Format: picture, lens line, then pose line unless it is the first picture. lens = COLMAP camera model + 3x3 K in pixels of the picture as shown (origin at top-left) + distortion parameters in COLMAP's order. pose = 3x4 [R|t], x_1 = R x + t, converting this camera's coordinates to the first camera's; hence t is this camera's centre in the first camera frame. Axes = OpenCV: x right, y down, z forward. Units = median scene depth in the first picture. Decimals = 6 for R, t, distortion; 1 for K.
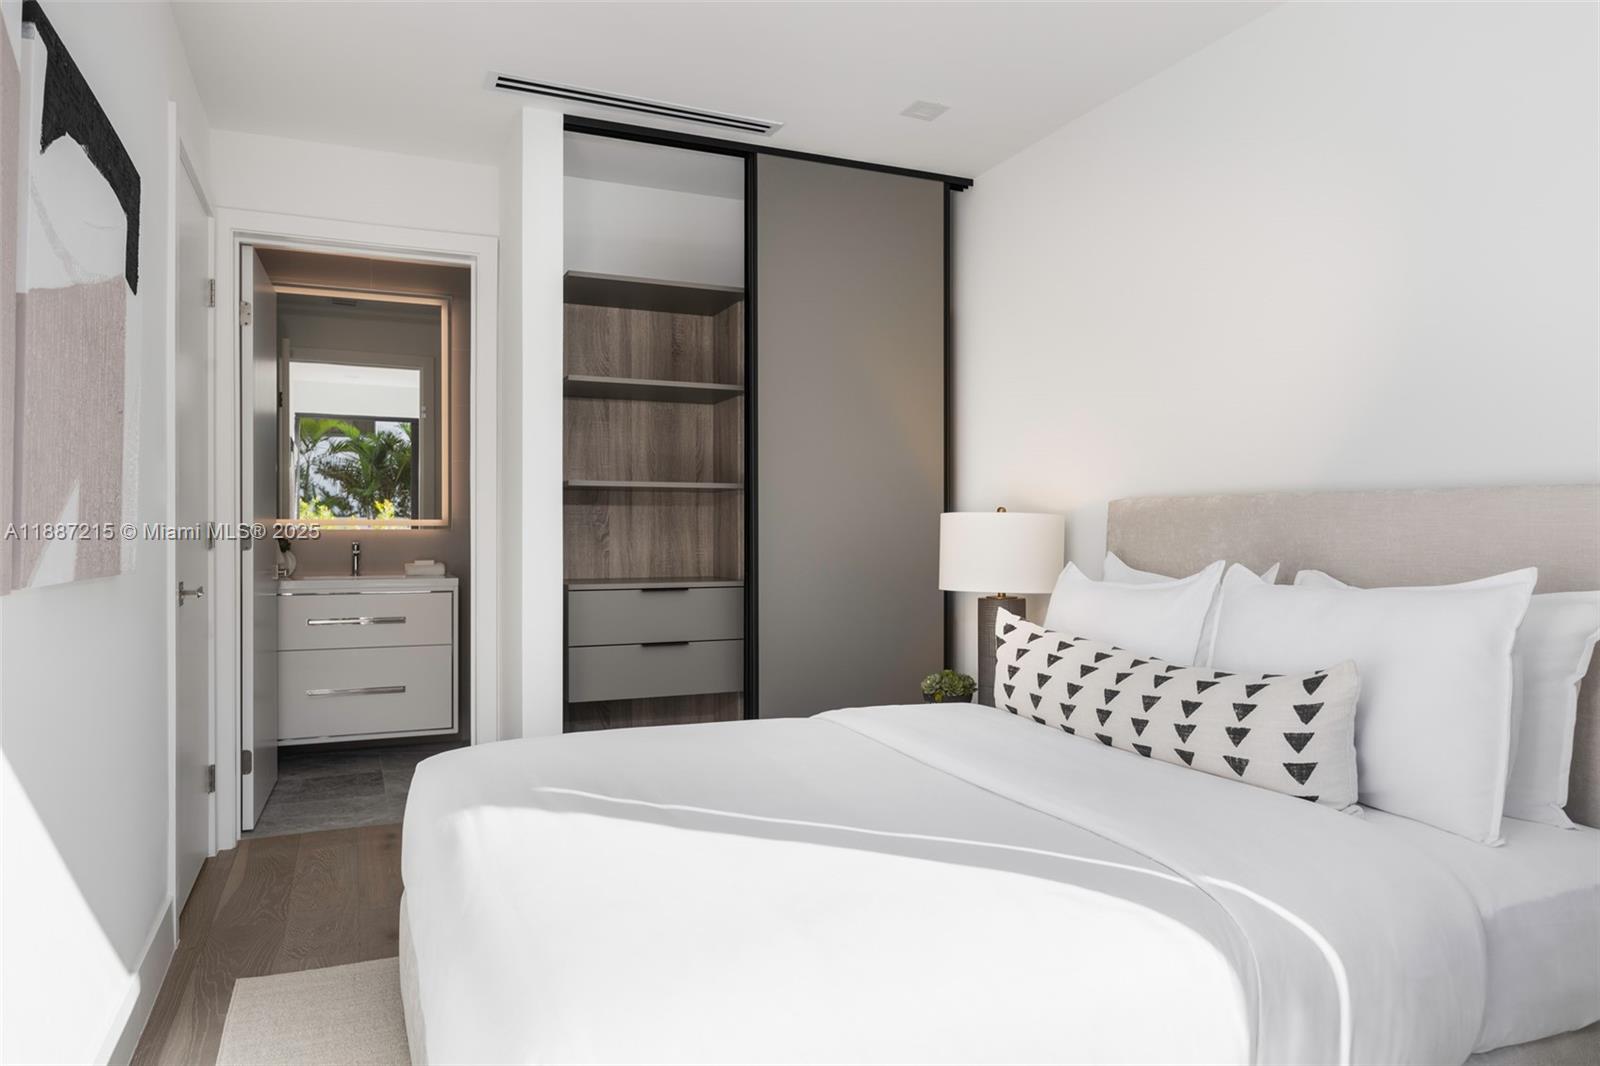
lens RADIAL K [[1051.7, 0, 800.0], [0, 1051.7, 533.0], [0, 0, 1]] dist [-0.000673, -0.000229]
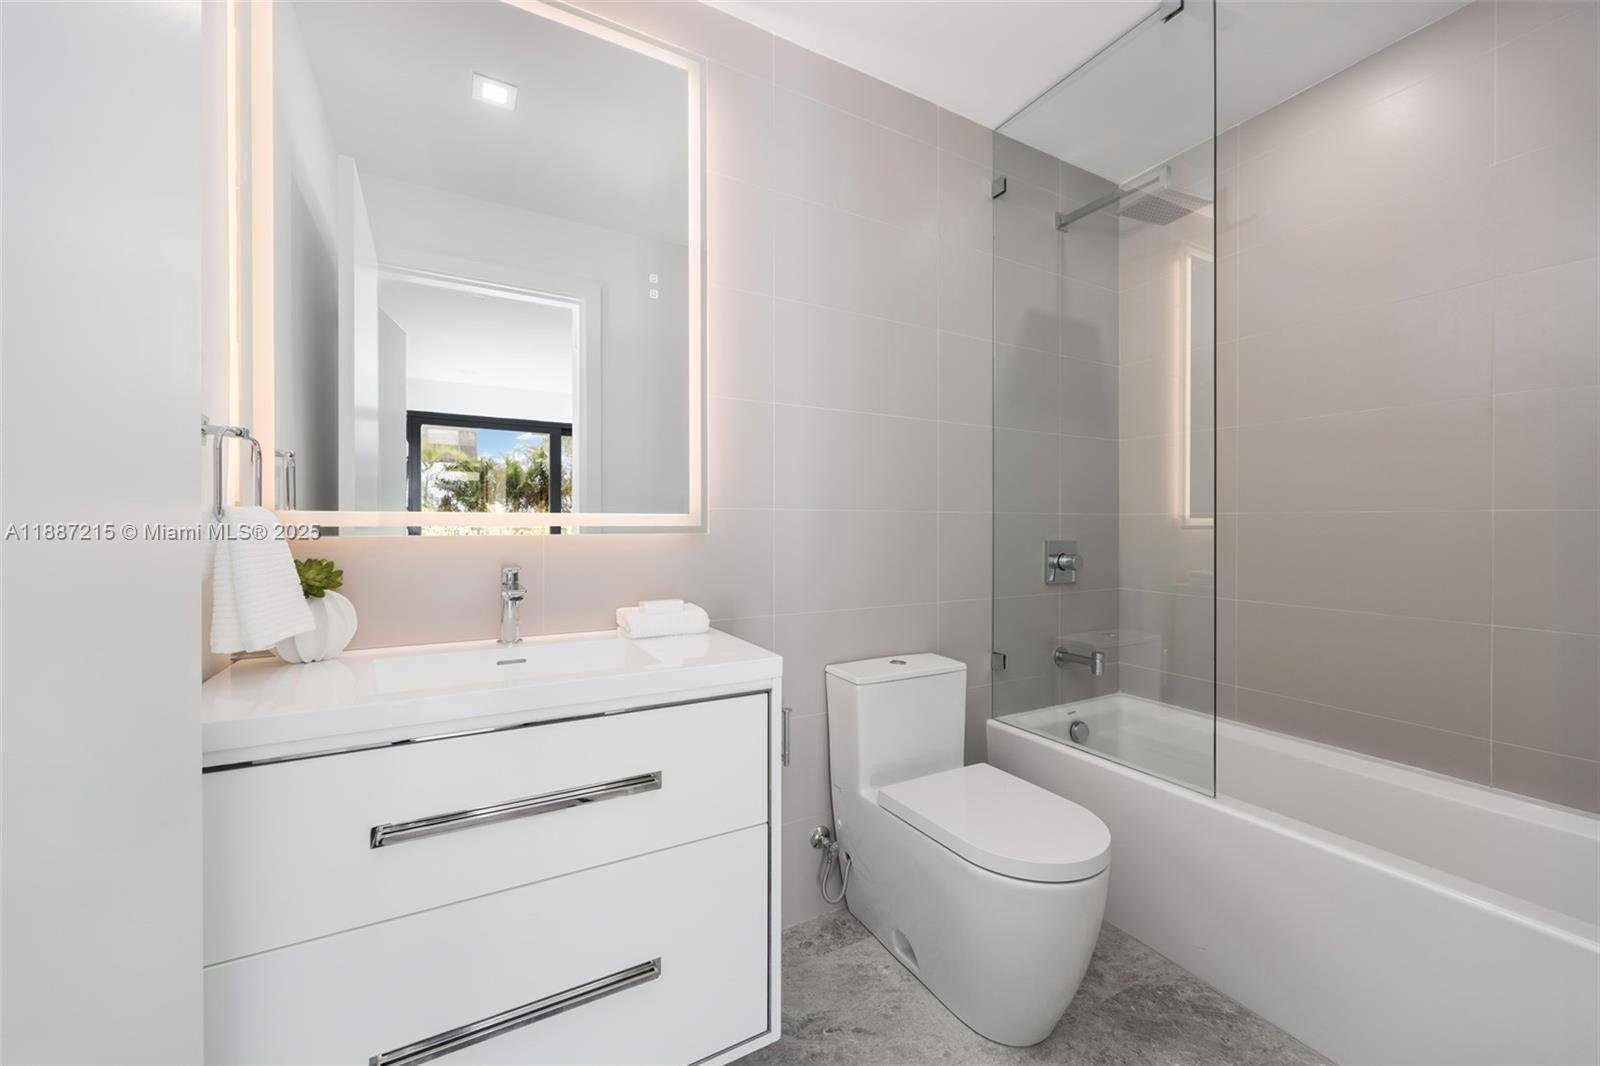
lens RADIAL K [[622.3, 0, 800.0], [0, 622.3, 533.0], [0, 0, 1]] dist [0.023034, 0.000060]
pose [[0.995354, 0.001361, 0.096278, -0.067134], [-0.001943, 0.999980, 0.005957, -0.001245], [-0.096268, -0.006117, 0.995337, 0.149375]]
